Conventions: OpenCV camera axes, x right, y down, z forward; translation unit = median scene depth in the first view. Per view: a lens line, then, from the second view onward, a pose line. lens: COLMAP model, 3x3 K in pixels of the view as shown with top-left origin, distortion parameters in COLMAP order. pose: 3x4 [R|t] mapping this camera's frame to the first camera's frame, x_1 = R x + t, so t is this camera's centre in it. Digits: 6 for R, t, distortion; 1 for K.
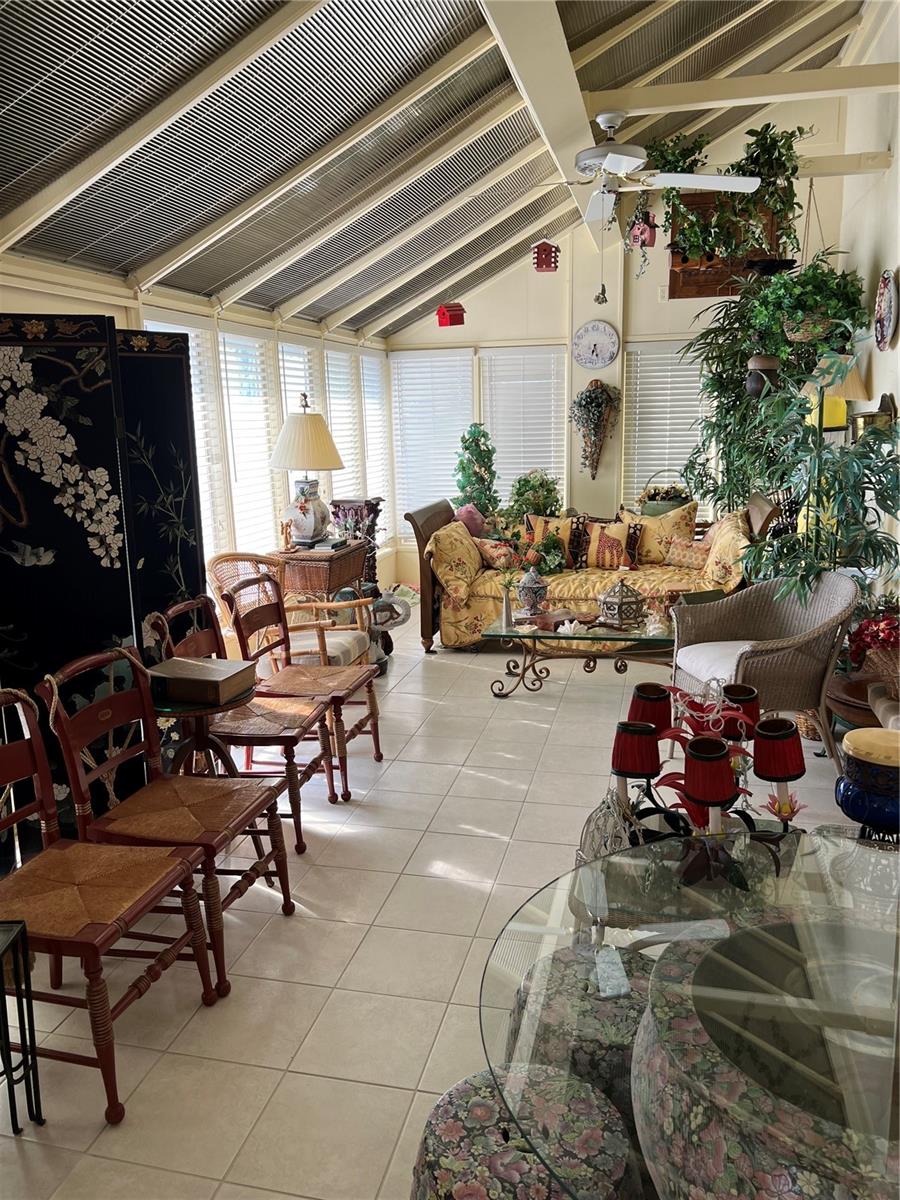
lens RADIAL K [[894.1, 0, 447.9], [0, 894.1, 601.7], [0, 0, 1]] dist [0.048185, -0.056779]
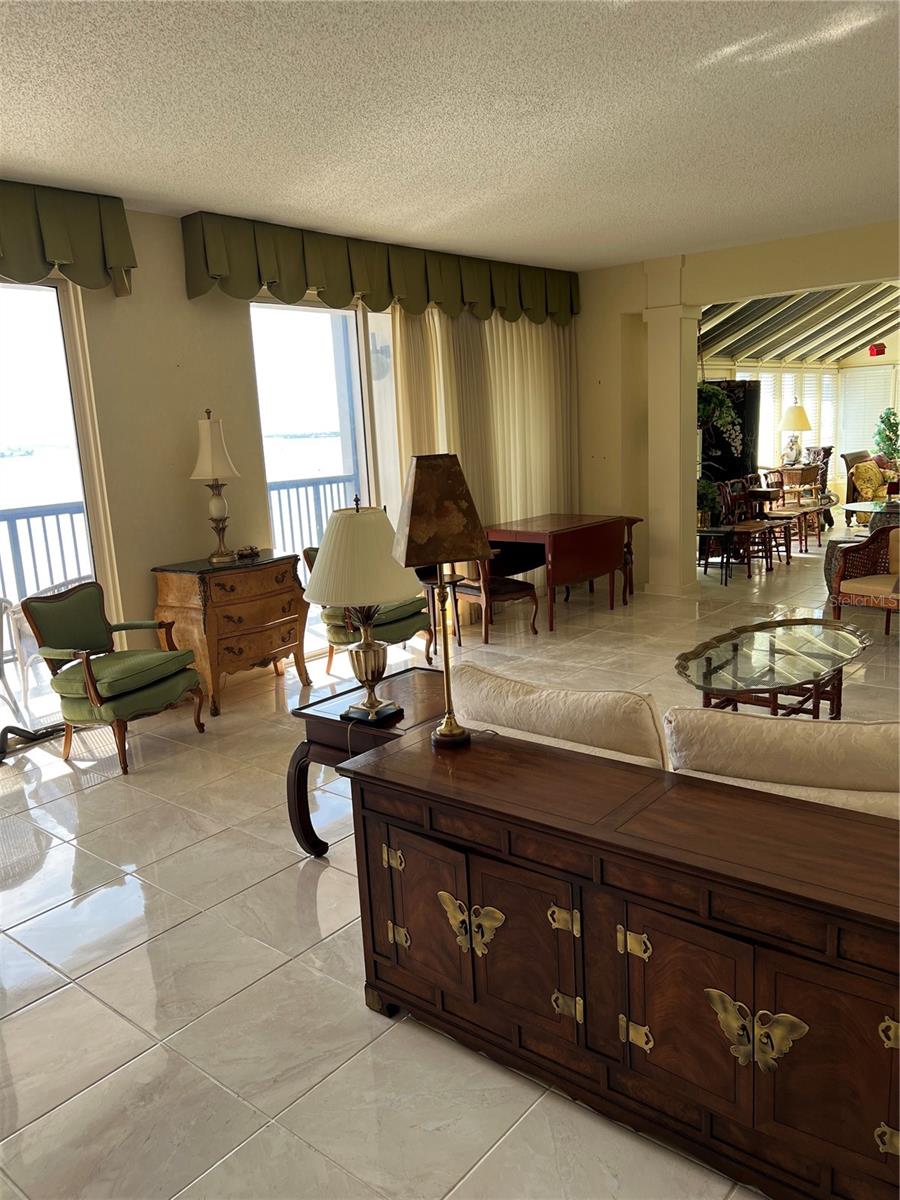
lens RADIAL K [[894.1, 0, 445.8], [0, 894.1, 596.9], [0, 0, 1]] dist [0.048185, -0.056779]
pose [[0.892794, 0.071032, -0.444830, 0.092784], [-0.068415, 0.997415, 0.021958, 0.266334], [0.445240, 0.010829, 0.895346, -1.344848]]
